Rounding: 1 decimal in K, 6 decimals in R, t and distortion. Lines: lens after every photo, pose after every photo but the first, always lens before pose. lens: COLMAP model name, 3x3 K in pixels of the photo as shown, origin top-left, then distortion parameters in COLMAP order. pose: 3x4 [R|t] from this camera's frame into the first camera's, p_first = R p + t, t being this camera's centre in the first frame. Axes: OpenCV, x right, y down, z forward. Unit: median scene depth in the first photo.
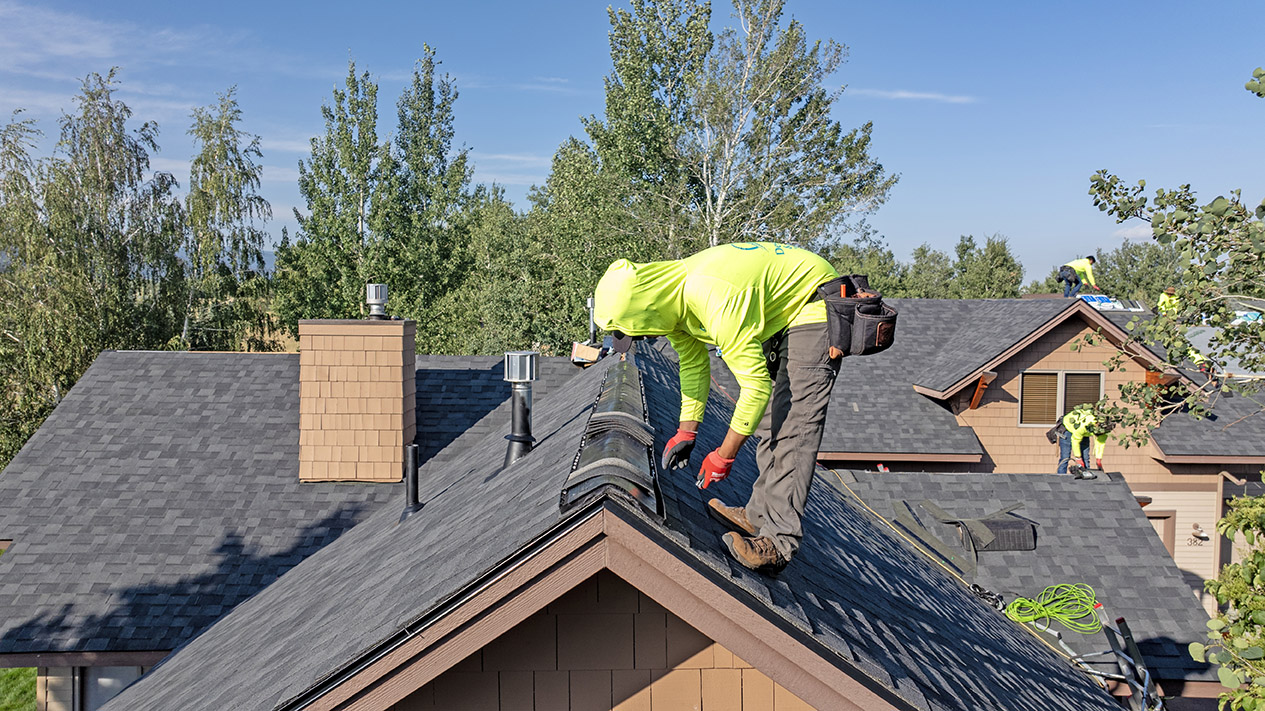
lens RADIAL K [[892.5, 0, 639.6], [0, 892.5, 329.8], [0, 0, 1]] dist [-0.035610, -0.001075]
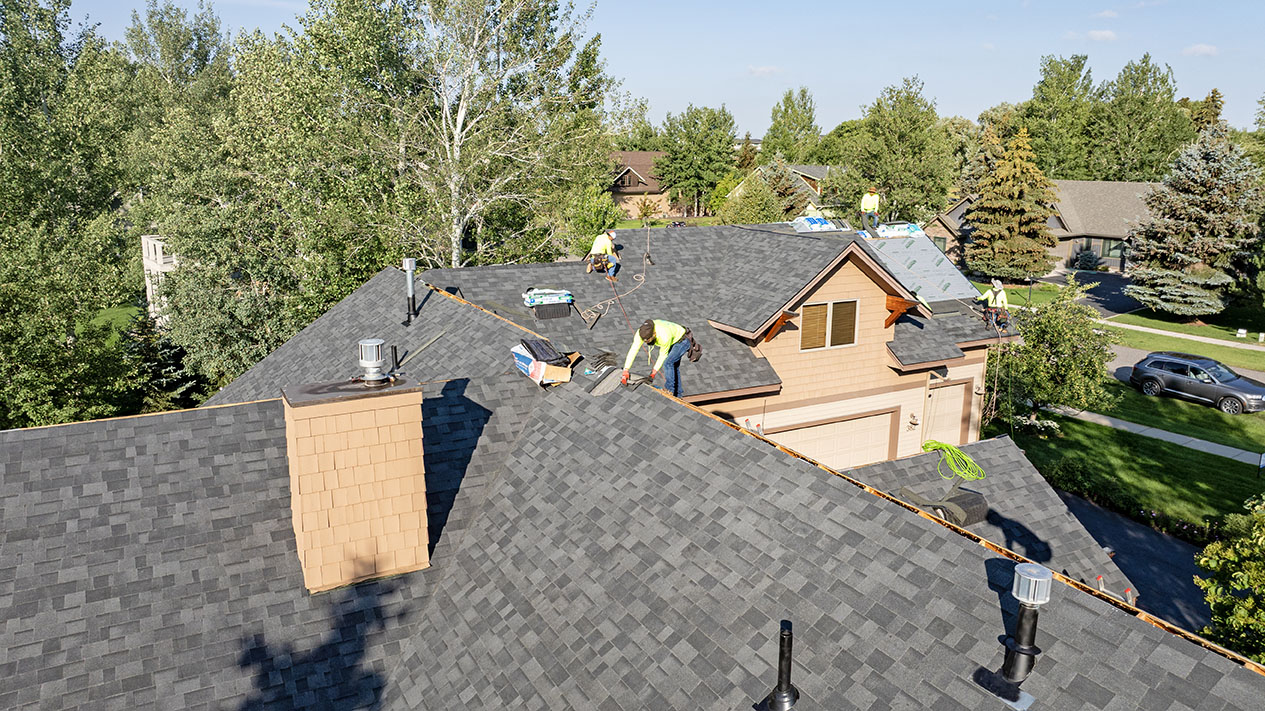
lens RADIAL K [[886.1, 0, 632.5], [0, 886.1, 355.5], [0, 0, 1]] dist [-0.050984, 0.060271]
pose [[0.881866, -0.110615, 0.458341, -0.274138], [0.015213, 0.978261, 0.206820, -0.121575], [-0.471254, -0.175415, 0.864378, 0.112277]]
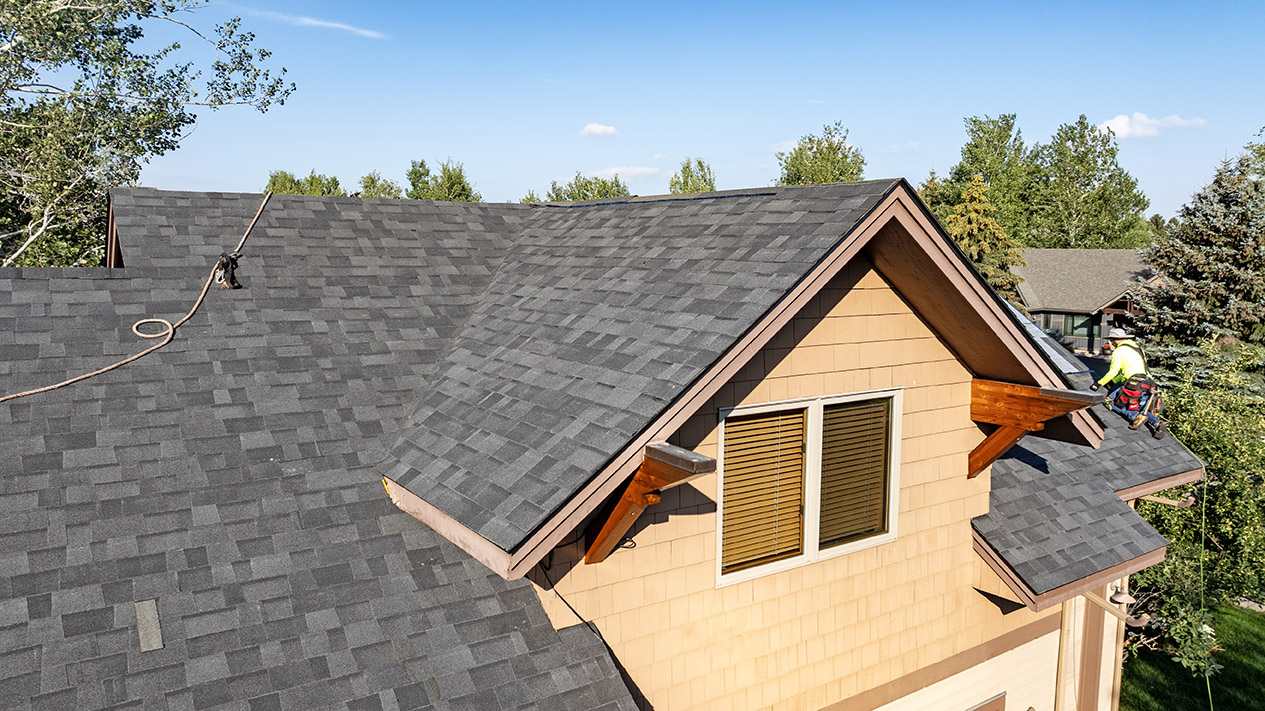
lens RADIAL K [[886.1, 0, 632.5], [0, 886.1, 355.5], [0, 0, 1]] dist [-0.050984, 0.060271]
pose [[0.828432, -0.069337, 0.555782, 0.222330], [0.014269, 0.994598, 0.102813, -0.006481], [-0.559908, -0.077243, 0.824946, 0.733718]]
